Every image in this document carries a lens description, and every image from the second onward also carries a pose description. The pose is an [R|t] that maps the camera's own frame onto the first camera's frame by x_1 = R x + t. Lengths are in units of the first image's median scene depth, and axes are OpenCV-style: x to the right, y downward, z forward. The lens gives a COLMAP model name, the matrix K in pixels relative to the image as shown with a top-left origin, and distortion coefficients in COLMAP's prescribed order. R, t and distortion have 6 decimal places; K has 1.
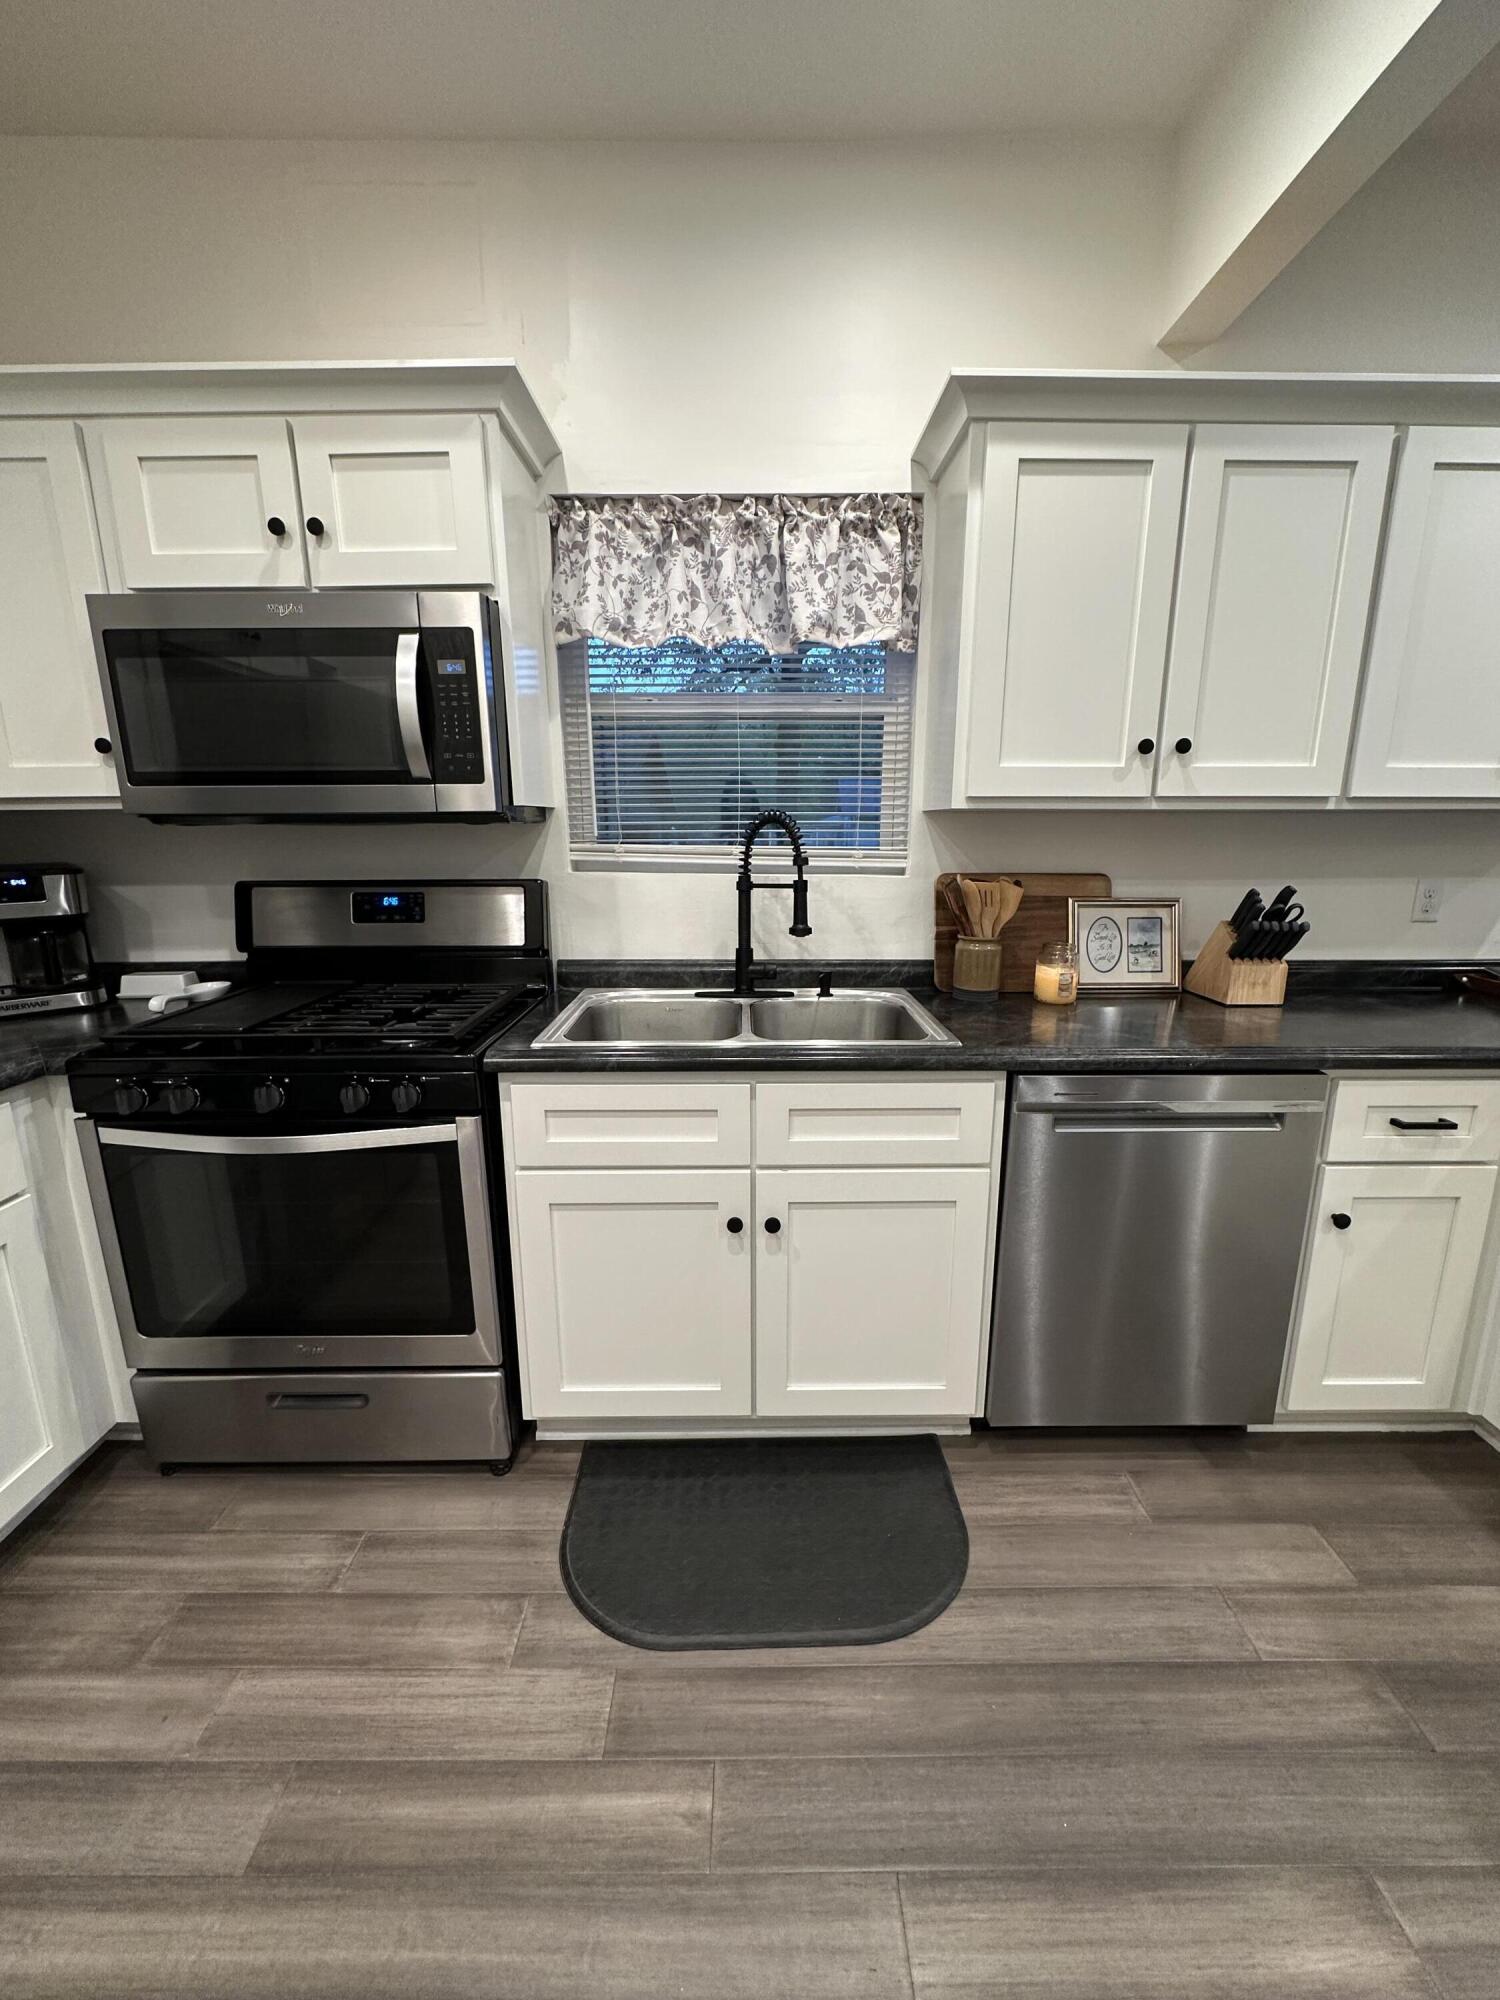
lens RADIAL K [[798.3, 0, 752.2], [0, 798.3, 1001.0], [0, 0, 1]] dist [-0.001901, -0.000278]
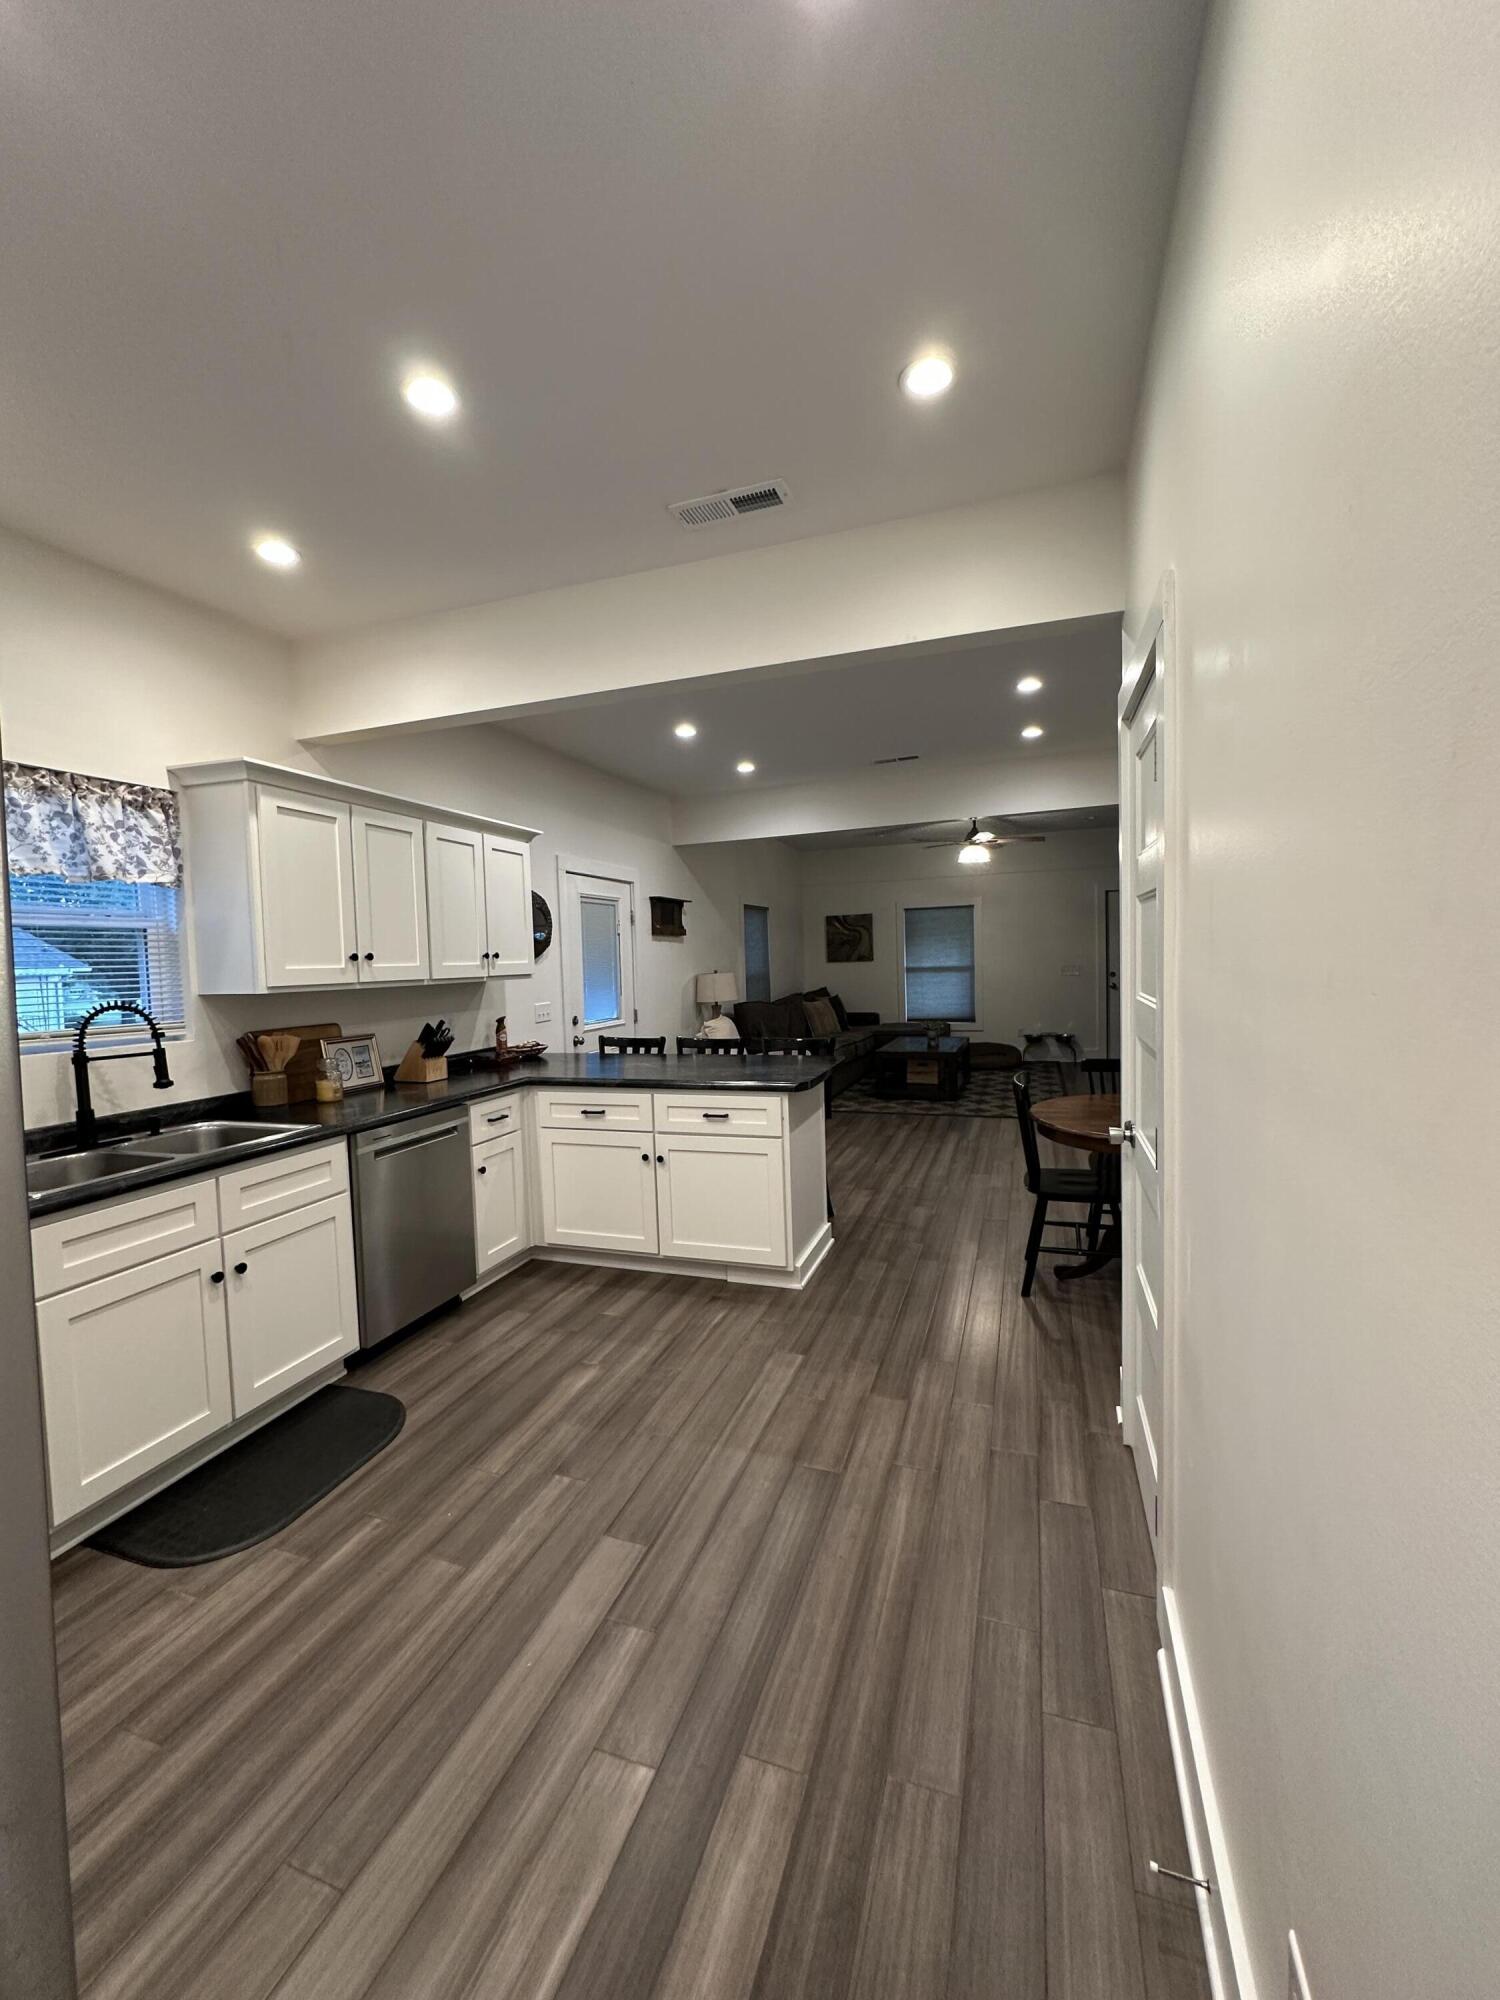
lens RADIAL K [[798.3, 0, 746.6], [0, 798.3, 995.3], [0, 0, 1]] dist [-0.001901, -0.000278]
pose [[0.338097, -0.052046, 0.939671, -0.935165], [0.226981, 0.973504, -0.027749, 0.032054], [-0.913329, 0.222669, 0.340952, -0.456087]]
